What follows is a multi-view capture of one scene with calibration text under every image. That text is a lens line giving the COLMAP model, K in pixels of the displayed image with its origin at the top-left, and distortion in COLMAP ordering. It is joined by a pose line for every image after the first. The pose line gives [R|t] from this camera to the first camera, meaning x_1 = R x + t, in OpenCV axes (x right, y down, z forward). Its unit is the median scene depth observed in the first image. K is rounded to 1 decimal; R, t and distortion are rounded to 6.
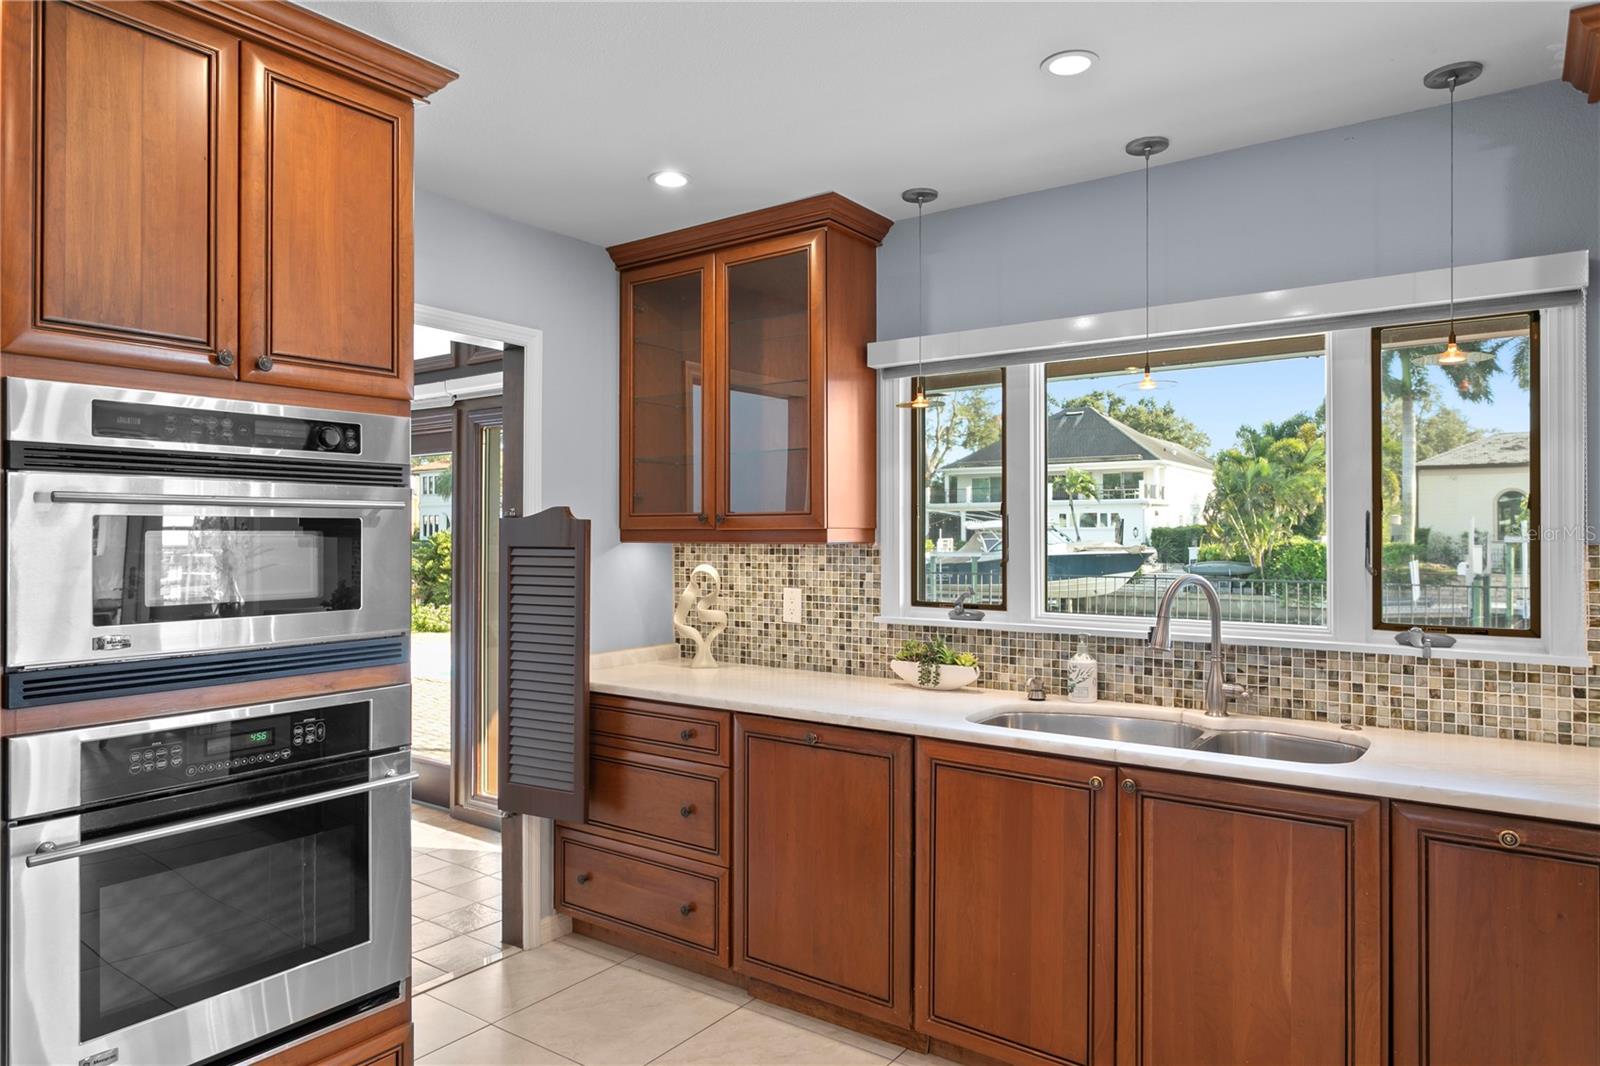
lens RADIAL K [[998.2, 0, 792.4], [0, 998.2, 533.4], [0, 0, 1]] dist [-0.000179, 0.001833]
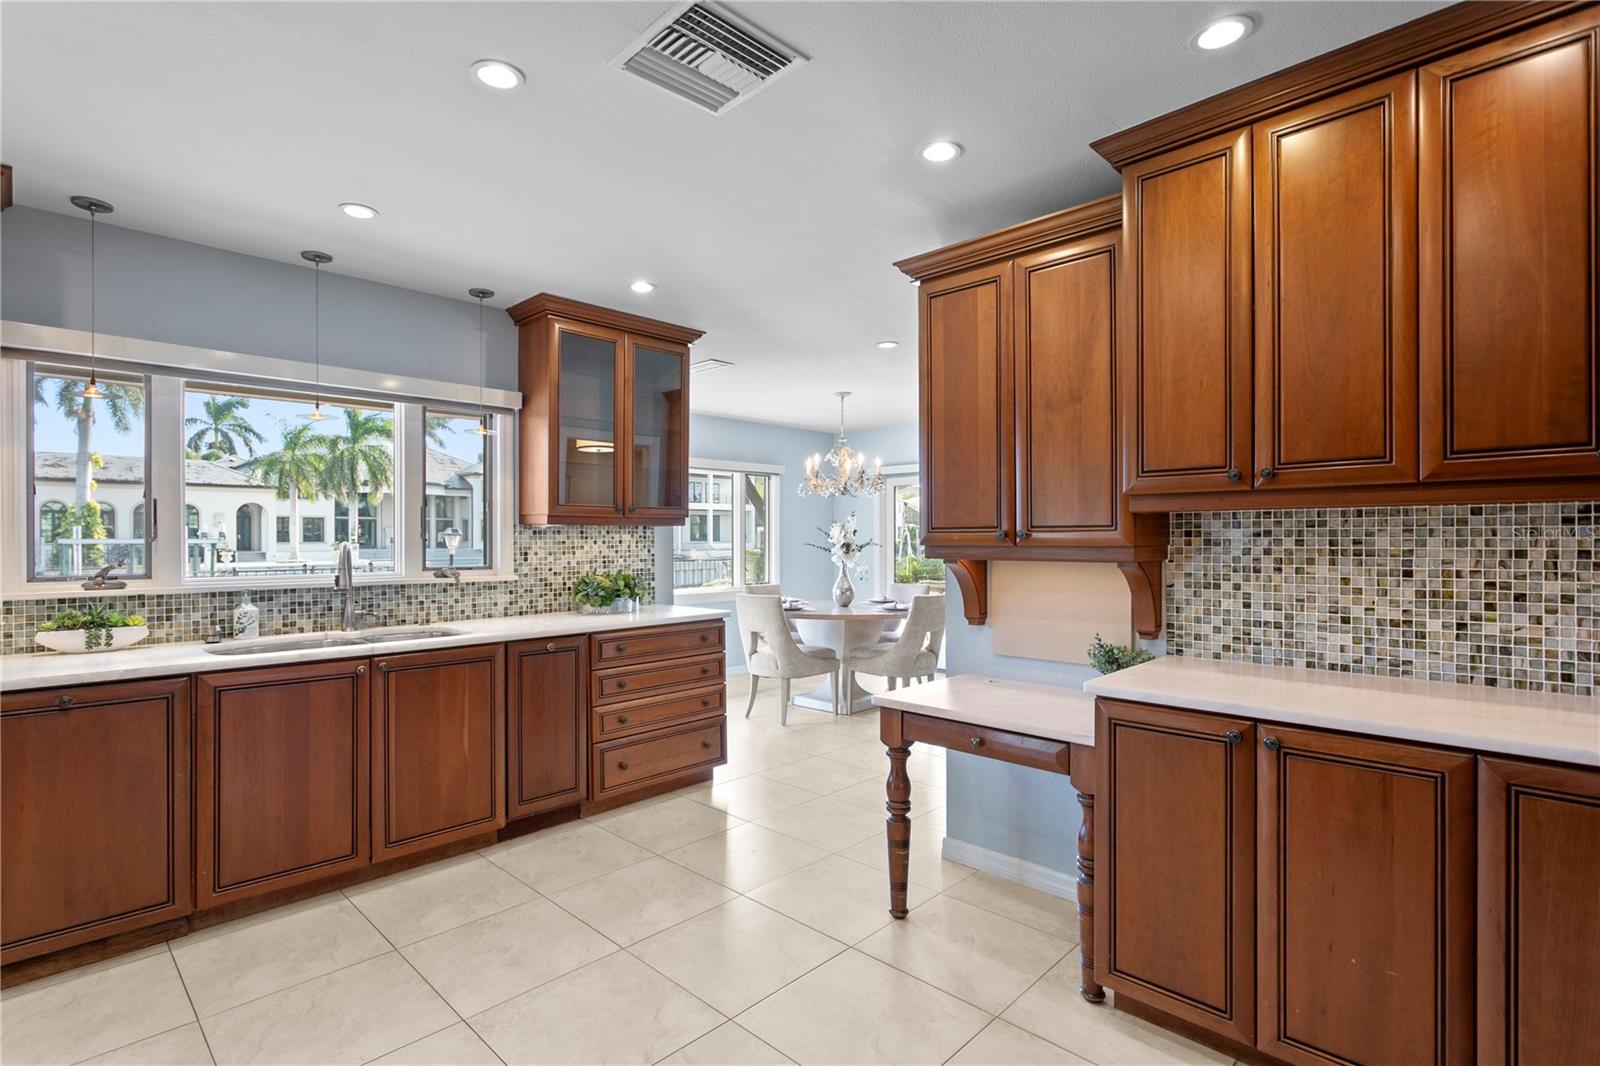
lens RADIAL K [[778.1, 0, 786.3], [0, 778.1, 543.2], [0, 0, 1]] dist [-0.000720, 0.001676]
pose [[0.144249, -0.006950, 0.989517, -0.701604], [0.003263, 0.999973, 0.006548, 0.036962], [-0.989536, 0.002284, 0.144268, 0.134120]]
